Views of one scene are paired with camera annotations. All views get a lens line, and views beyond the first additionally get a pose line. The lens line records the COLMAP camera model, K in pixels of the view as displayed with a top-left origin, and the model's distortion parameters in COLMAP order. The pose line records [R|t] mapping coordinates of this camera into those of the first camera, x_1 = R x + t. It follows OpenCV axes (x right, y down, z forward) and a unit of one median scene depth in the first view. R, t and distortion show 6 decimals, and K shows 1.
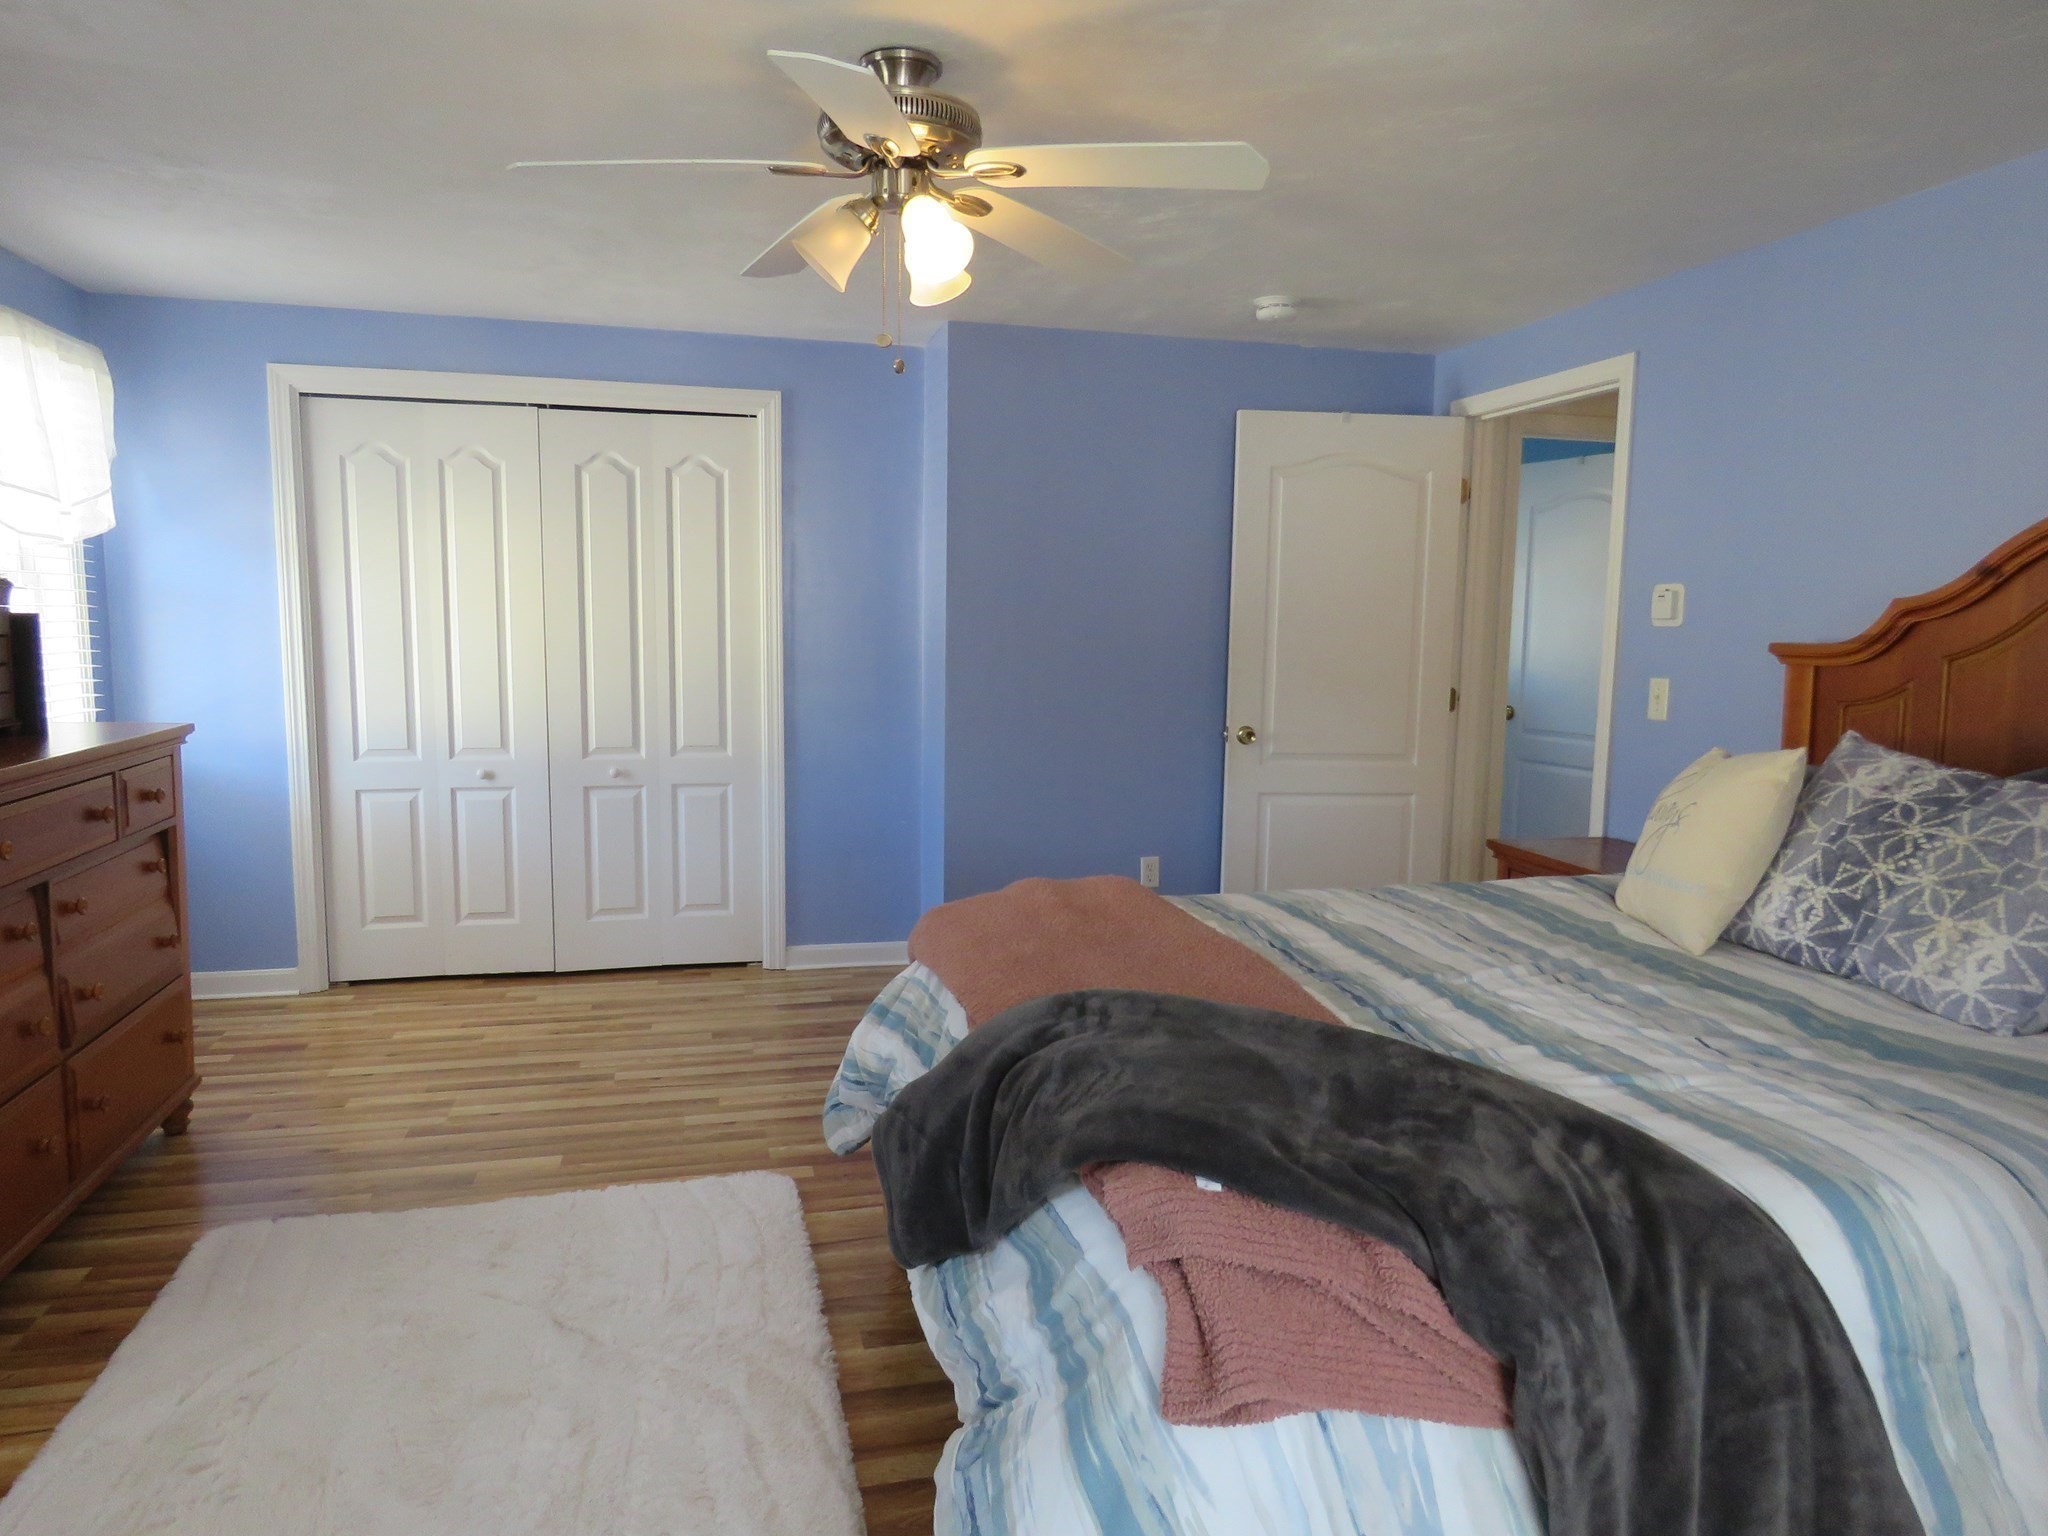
lens RADIAL K [[1309.3, 0, 1021.3], [0, 1309.3, 760.4], [0, 0, 1]] dist [0.005753, -0.000350]
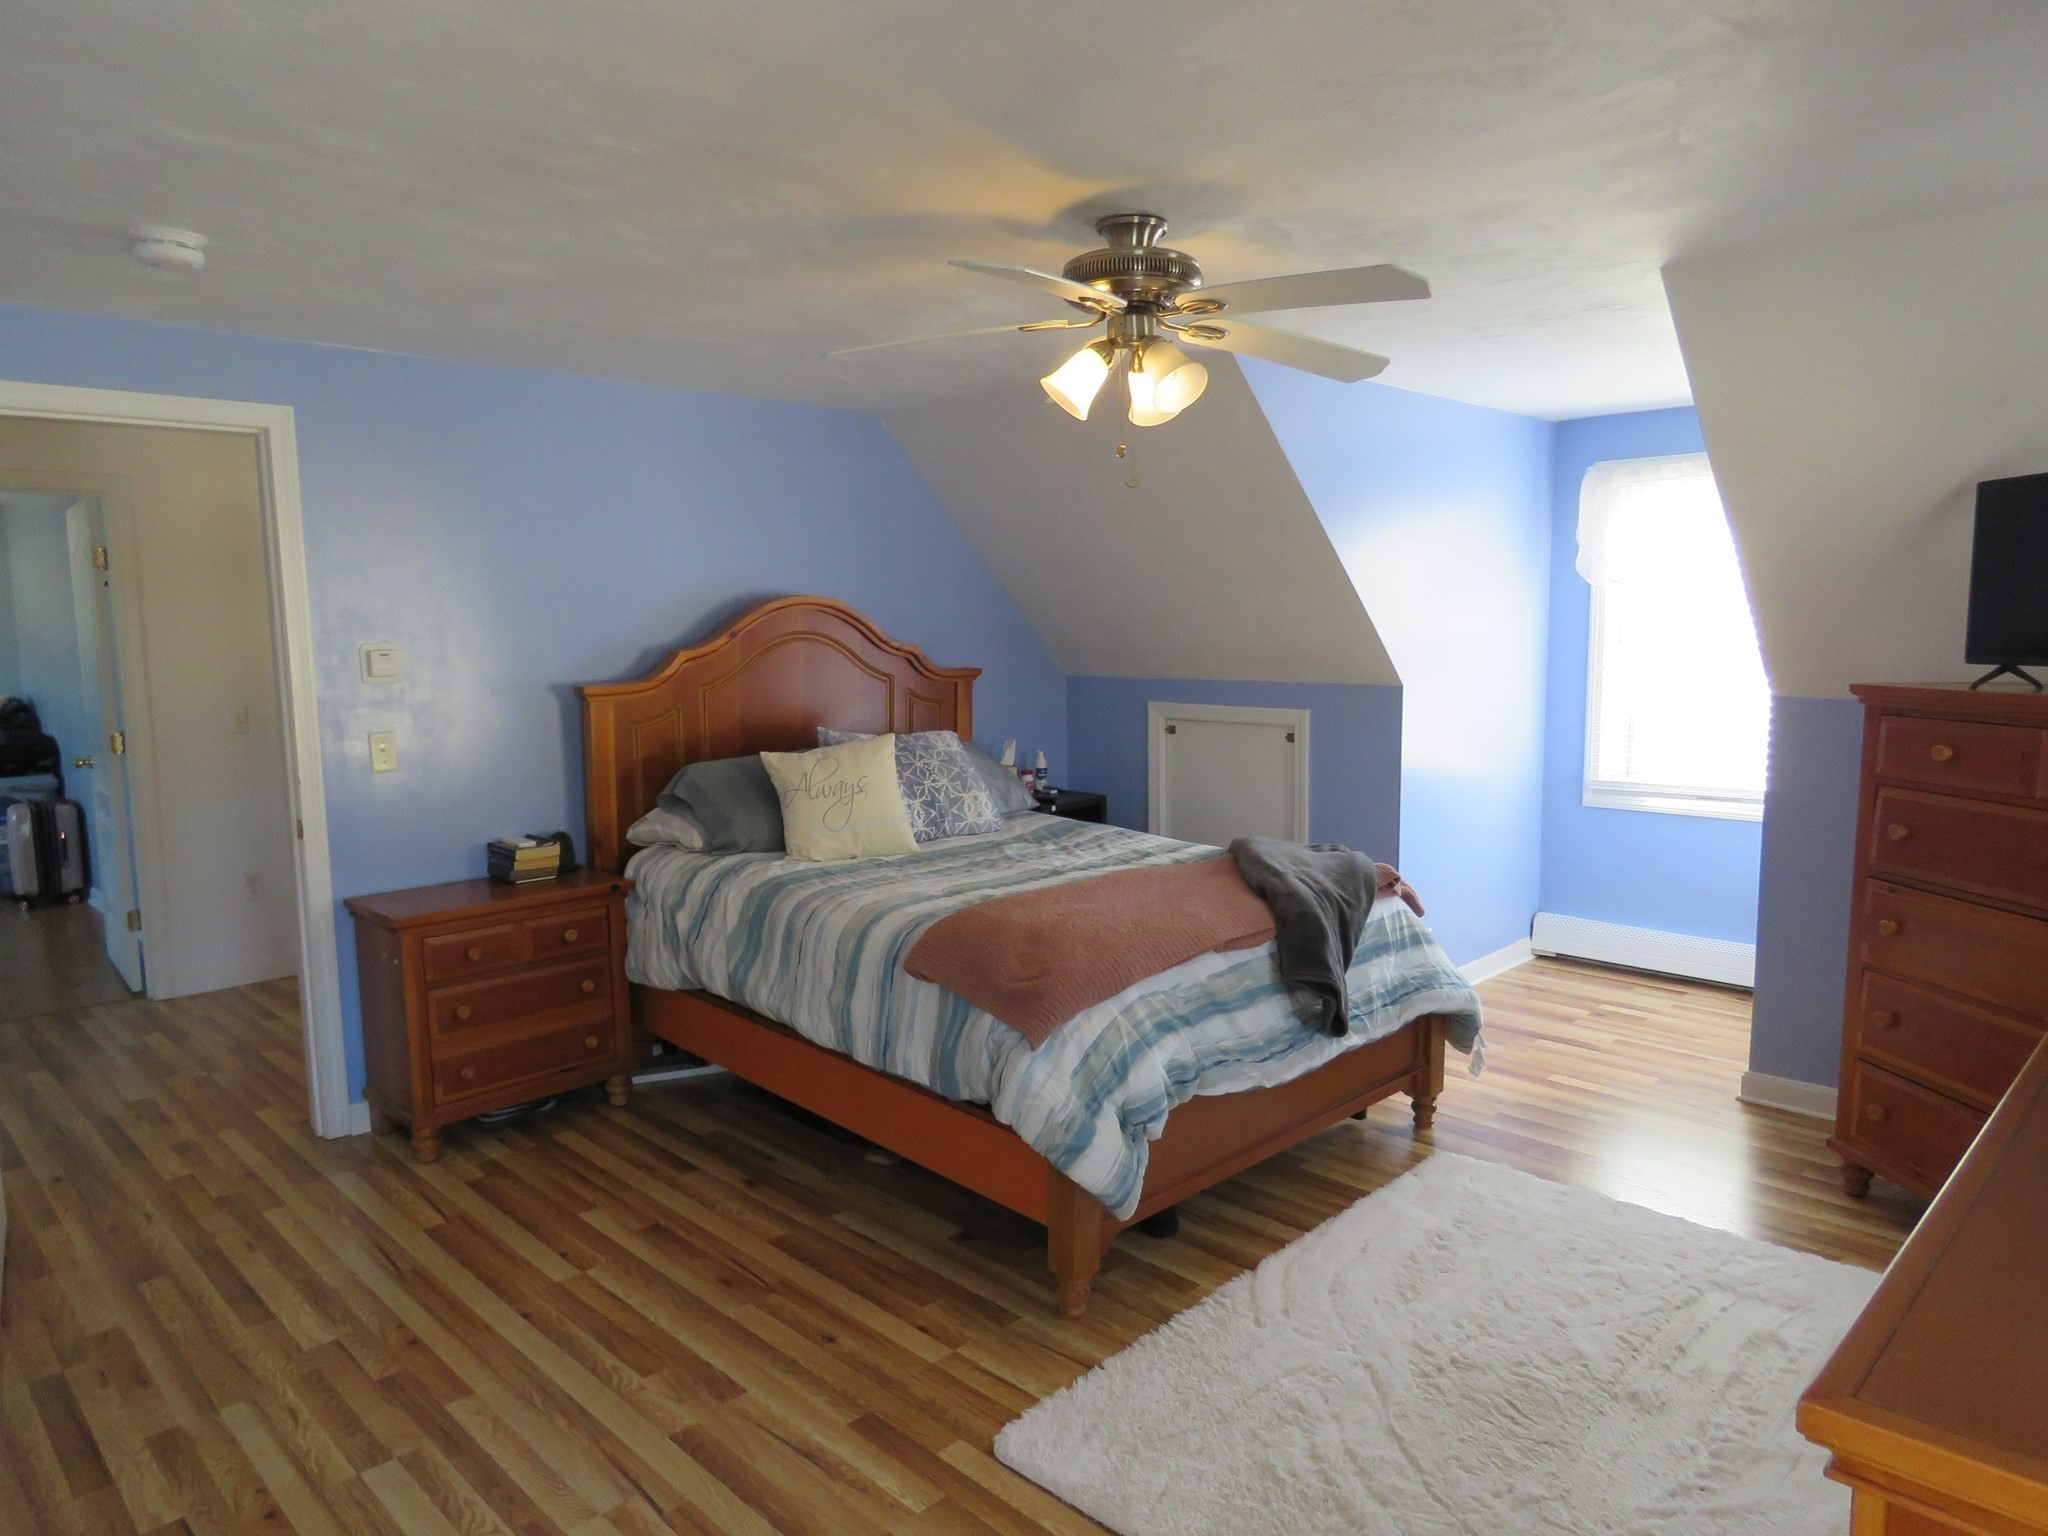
lens RADIAL K [[1309.3, 0, 1015.5], [0, 1309.3, 774.5], [0, 0, 1]] dist [0.005753, -0.000350]
pose [[-0.495745, -0.114912, 0.860832, -1.137749], [0.106910, 0.975594, 0.191800, -0.299809], [-0.861863, 0.187116, -0.471360, 1.799040]]
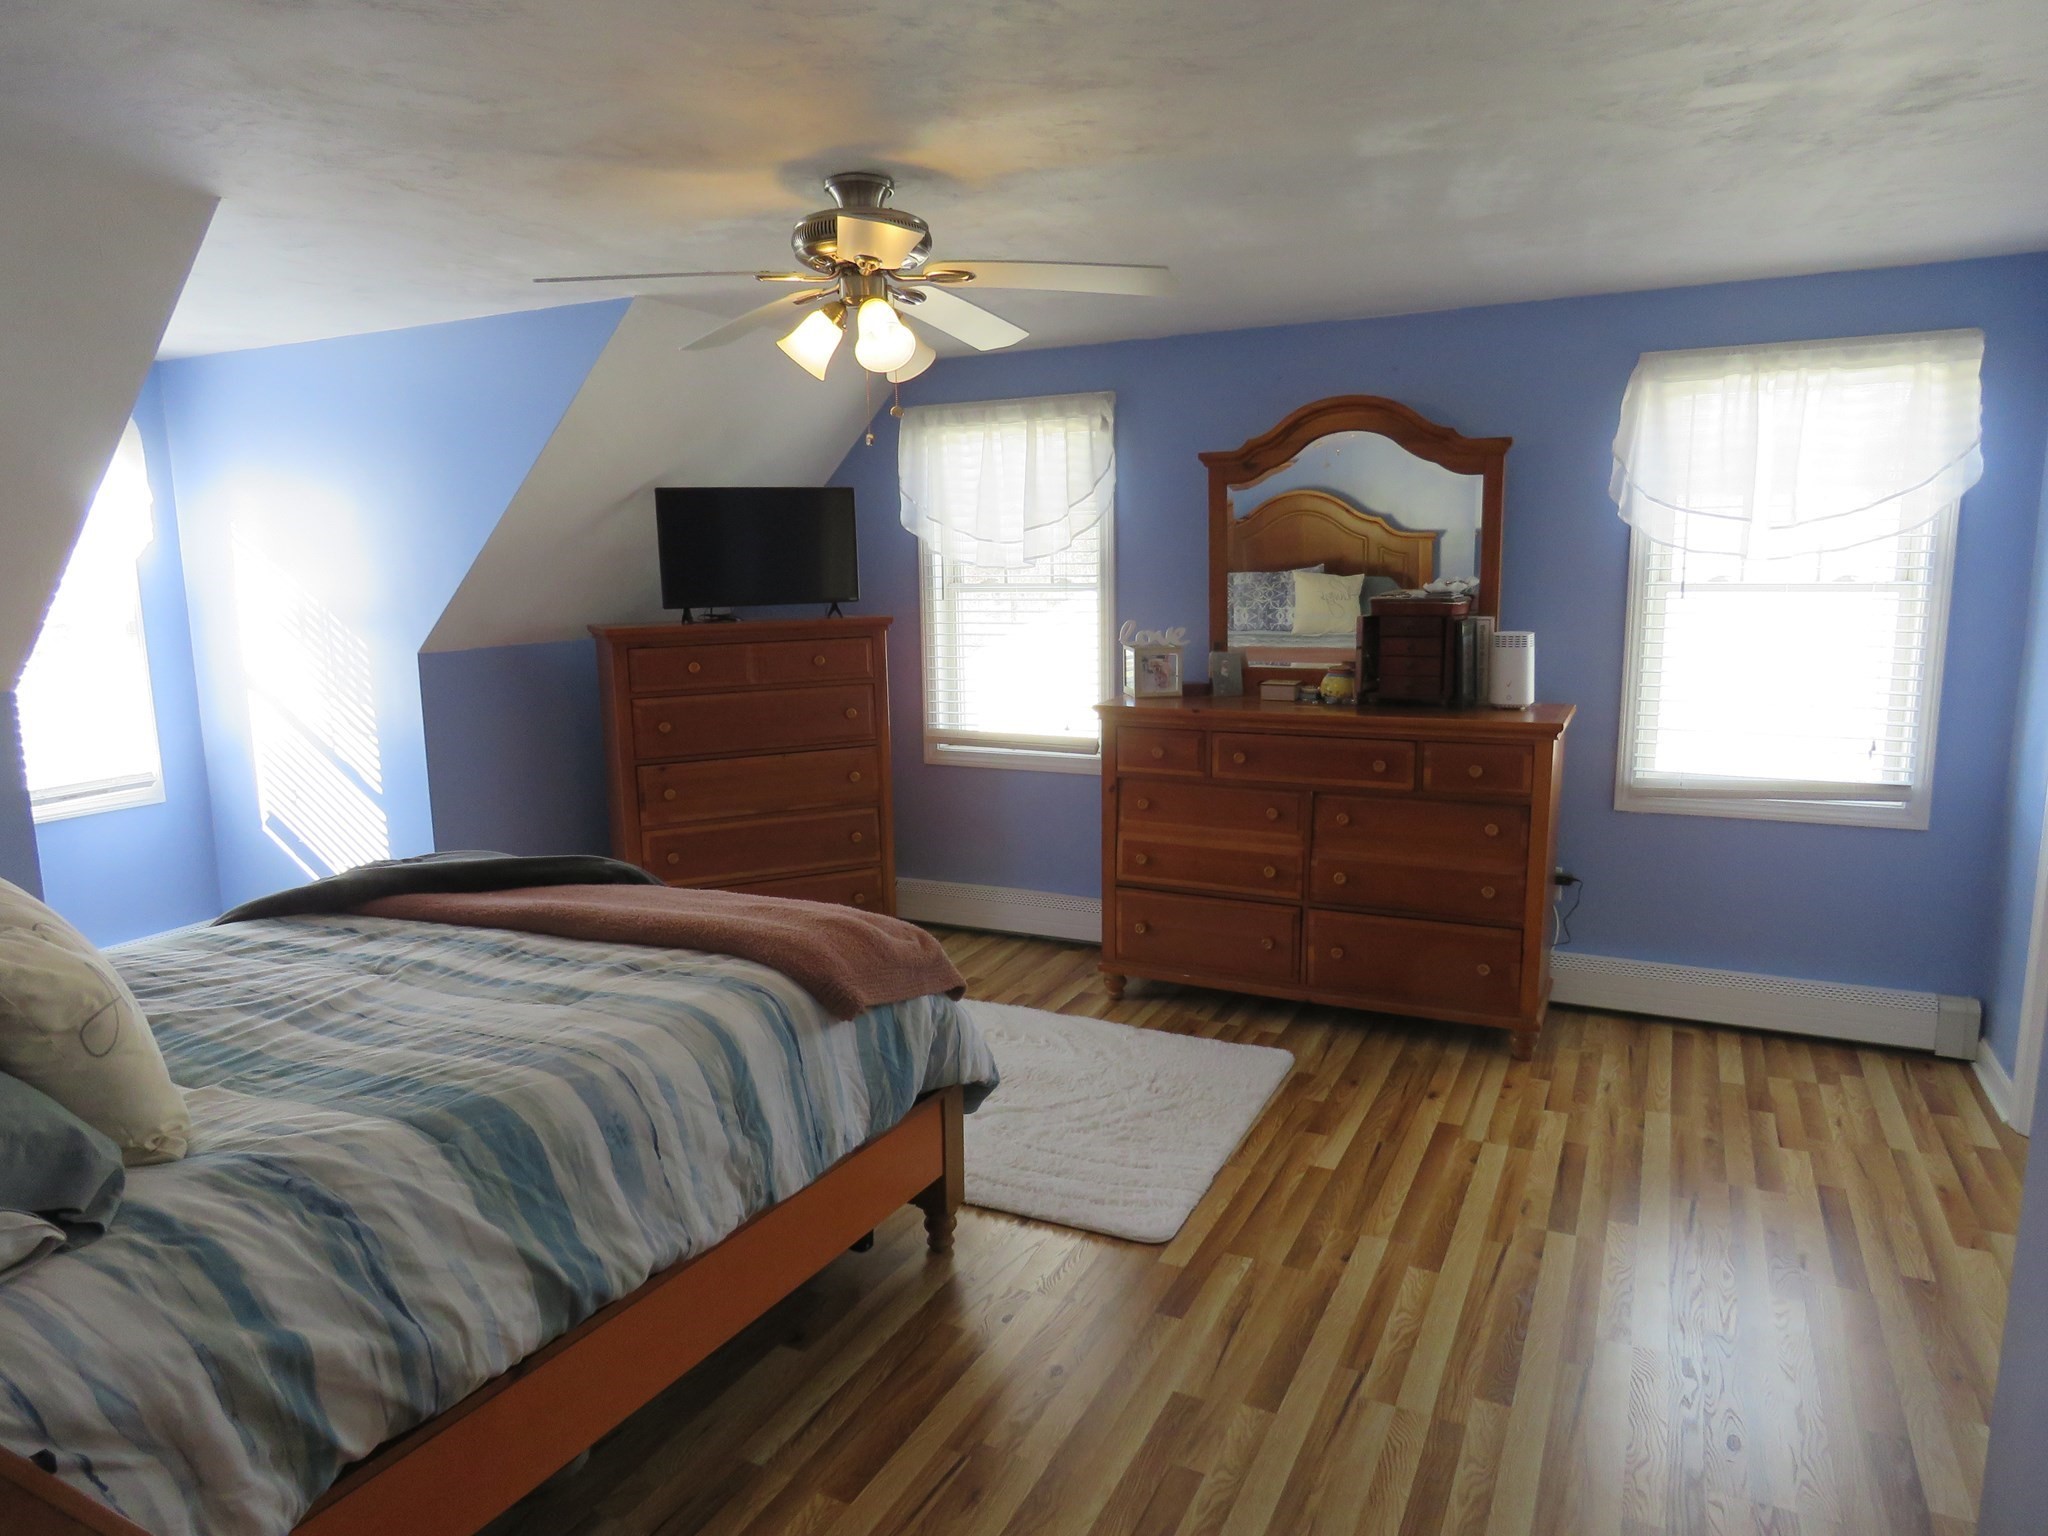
lens RADIAL K [[1309.3, 0, 1019.9], [0, 1309.3, 762.3], [0, 0, 1]] dist [0.005753, -0.000350]
pose [[-0.668329, 0.112568, -0.735300, 0.770837], [-0.081849, 0.971353, 0.223100, -0.312713], [0.739350, 0.209287, -0.639970, 2.055600]]
